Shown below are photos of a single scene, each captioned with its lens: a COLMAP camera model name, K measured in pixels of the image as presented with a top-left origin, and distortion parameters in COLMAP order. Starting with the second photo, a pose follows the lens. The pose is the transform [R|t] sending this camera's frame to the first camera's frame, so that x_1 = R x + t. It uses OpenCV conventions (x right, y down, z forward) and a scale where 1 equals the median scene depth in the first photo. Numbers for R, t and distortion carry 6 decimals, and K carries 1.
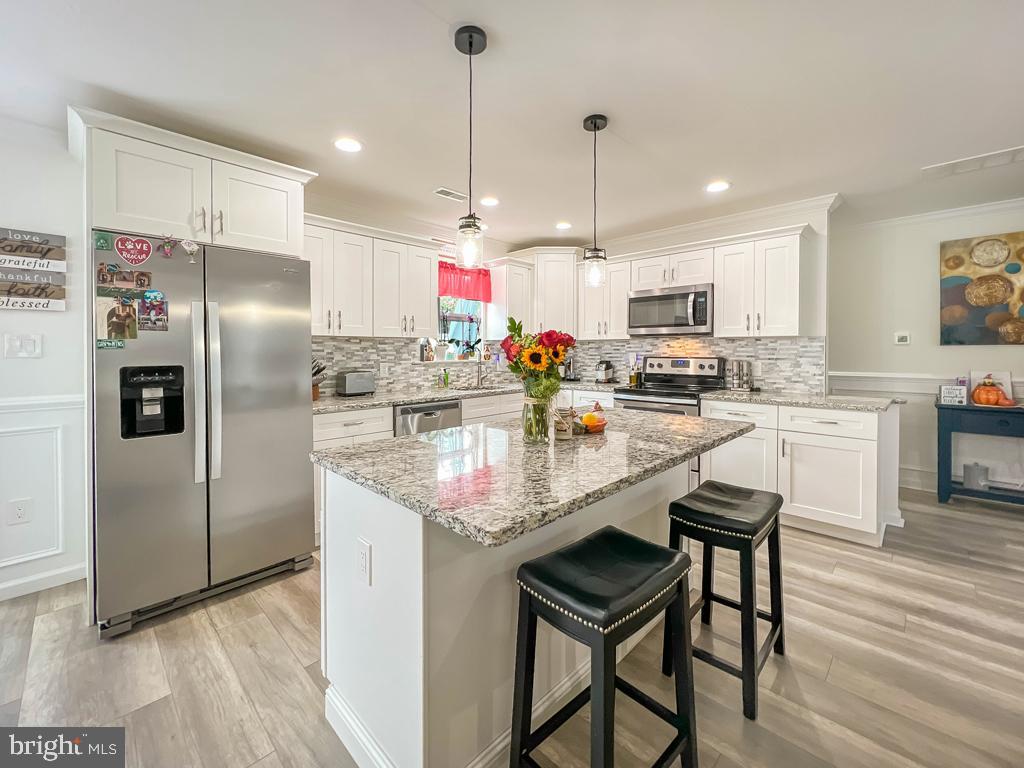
lens RADIAL K [[427.8, 0, 509.3], [0, 427.8, 354.9], [0, 0, 1]] dist [-0.000613, -0.000061]
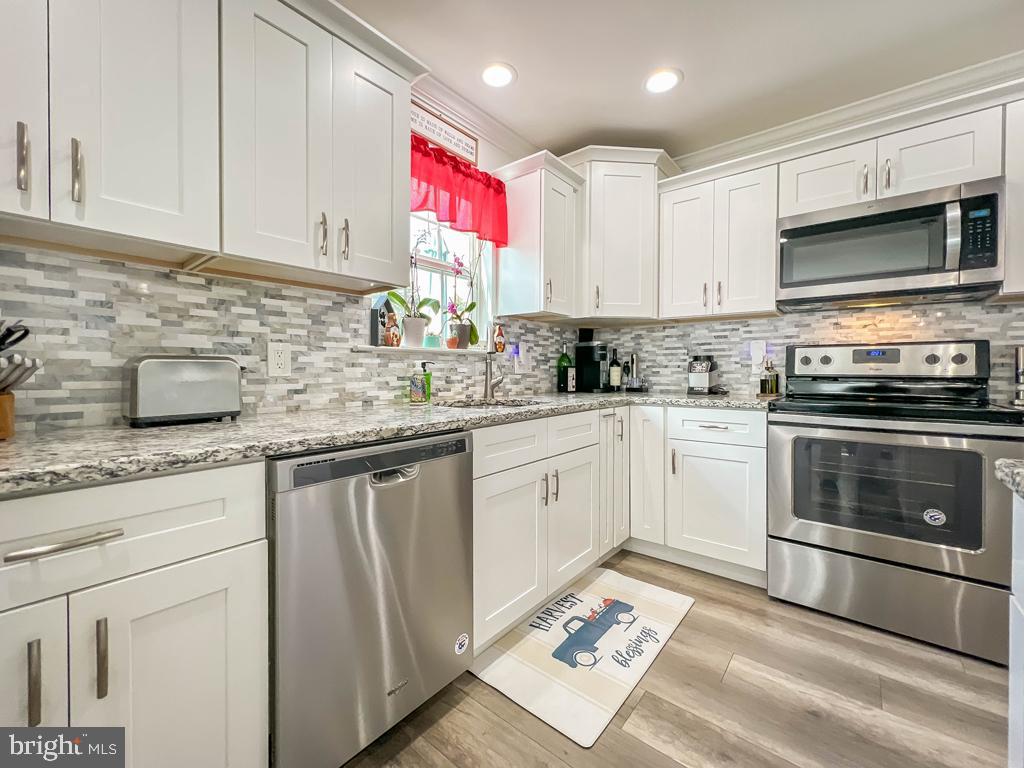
lens RADIAL K [[420.5, 0, 512.7], [0, 420.5, 372.8], [0, 0, 1]] dist [-0.000376, -0.000017]
pose [[0.995657, 0.002700, 0.093060, -0.106687], [-0.002381, 0.999991, -0.003531, 0.050272], [-0.093069, 0.003294, 0.995654, 0.587232]]
